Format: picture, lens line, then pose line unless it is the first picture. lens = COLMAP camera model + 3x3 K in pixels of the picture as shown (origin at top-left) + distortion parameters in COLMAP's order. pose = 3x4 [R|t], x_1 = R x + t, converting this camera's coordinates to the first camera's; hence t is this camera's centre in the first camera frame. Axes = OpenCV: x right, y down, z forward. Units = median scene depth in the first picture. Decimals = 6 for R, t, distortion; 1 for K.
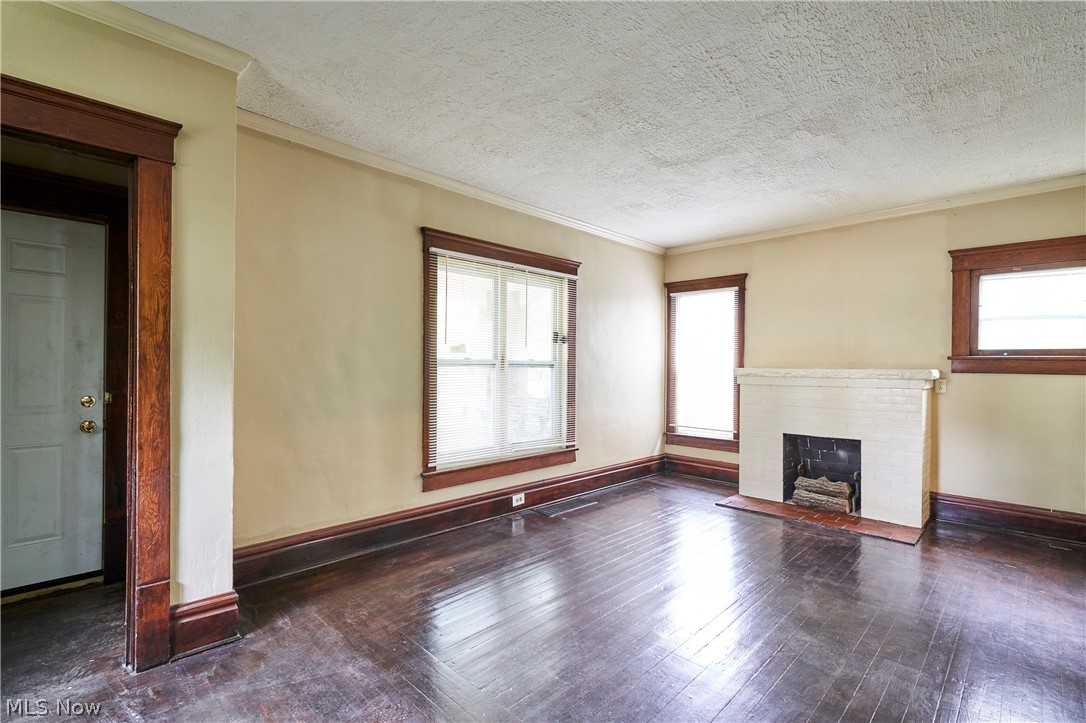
lens RADIAL K [[501.9, 0, 546.4], [0, 501.9, 366.6], [0, 0, 1]] dist [-0.004546, 0.002525]
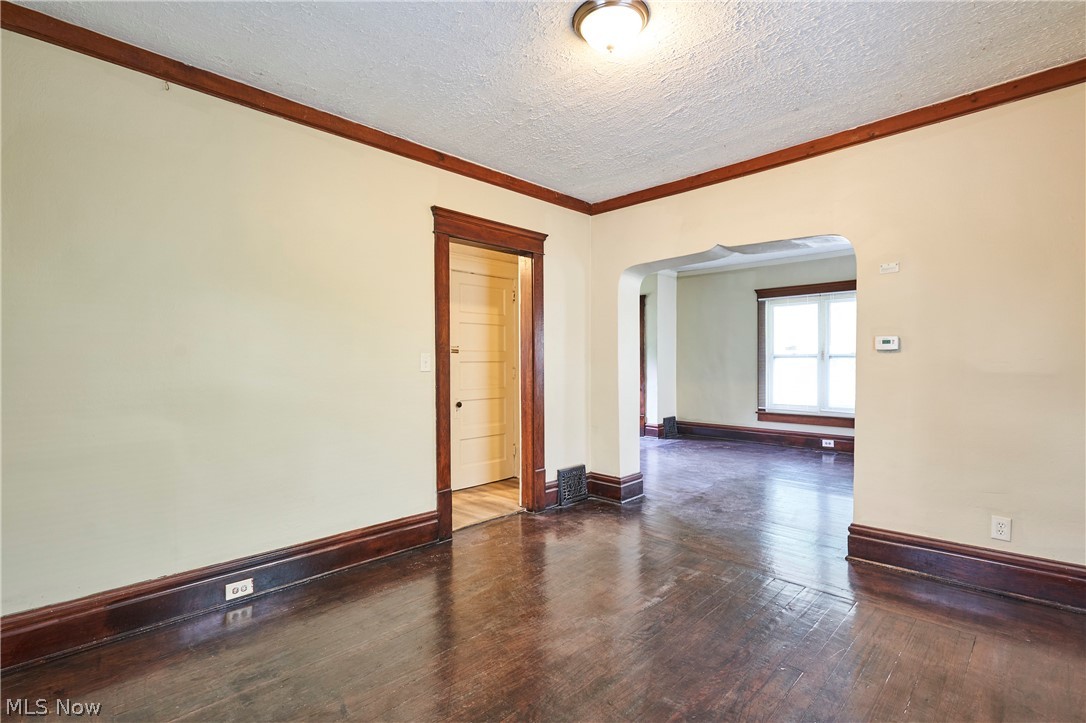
lens RADIAL K [[501.9, 0, 541.0], [0, 501.9, 368.6], [0, 0, 1]] dist [-0.004546, 0.002525]
pose [[-0.013306, 0.010118, -0.999860, 1.498264], [0.002694, 0.999946, 0.010083, 0.014976], [0.999908, -0.002559, -0.013332, 0.128374]]
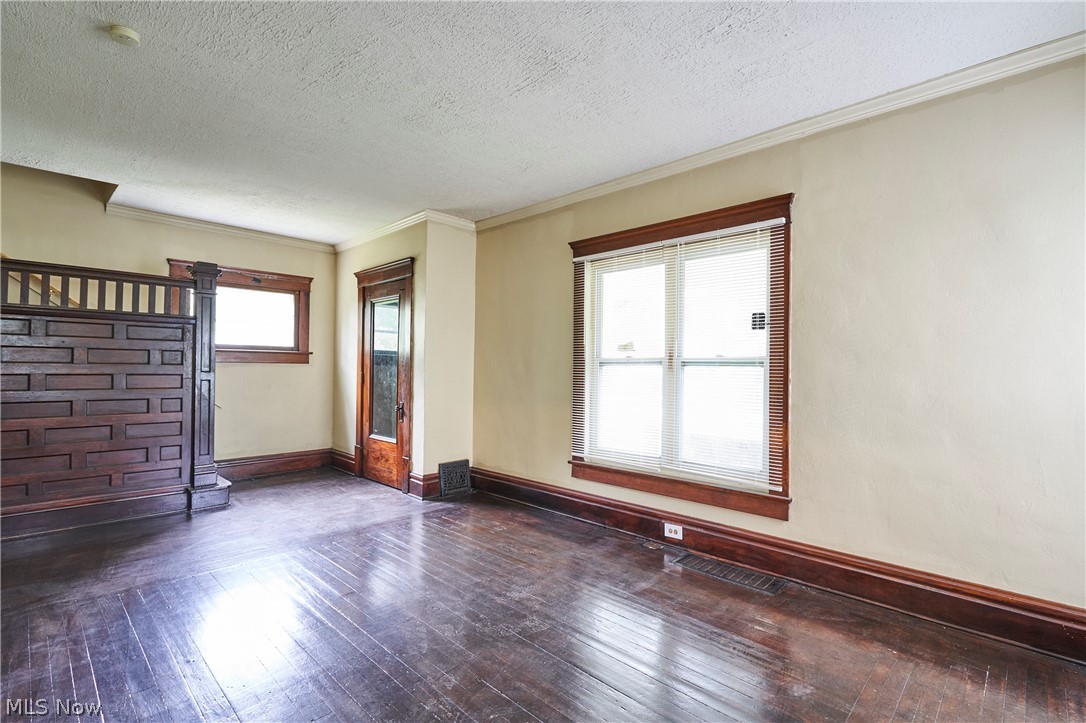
lens RADIAL K [[501.9, 0, 544.2], [0, 501.9, 369.1], [0, 0, 1]] dist [-0.004546, 0.002525]
pose [[0.002565, -0.009663, -0.999950, 0.741456], [-0.015000, 0.999840, -0.009700, 0.017115], [0.999884, 0.015024, 0.002420, 0.781232]]
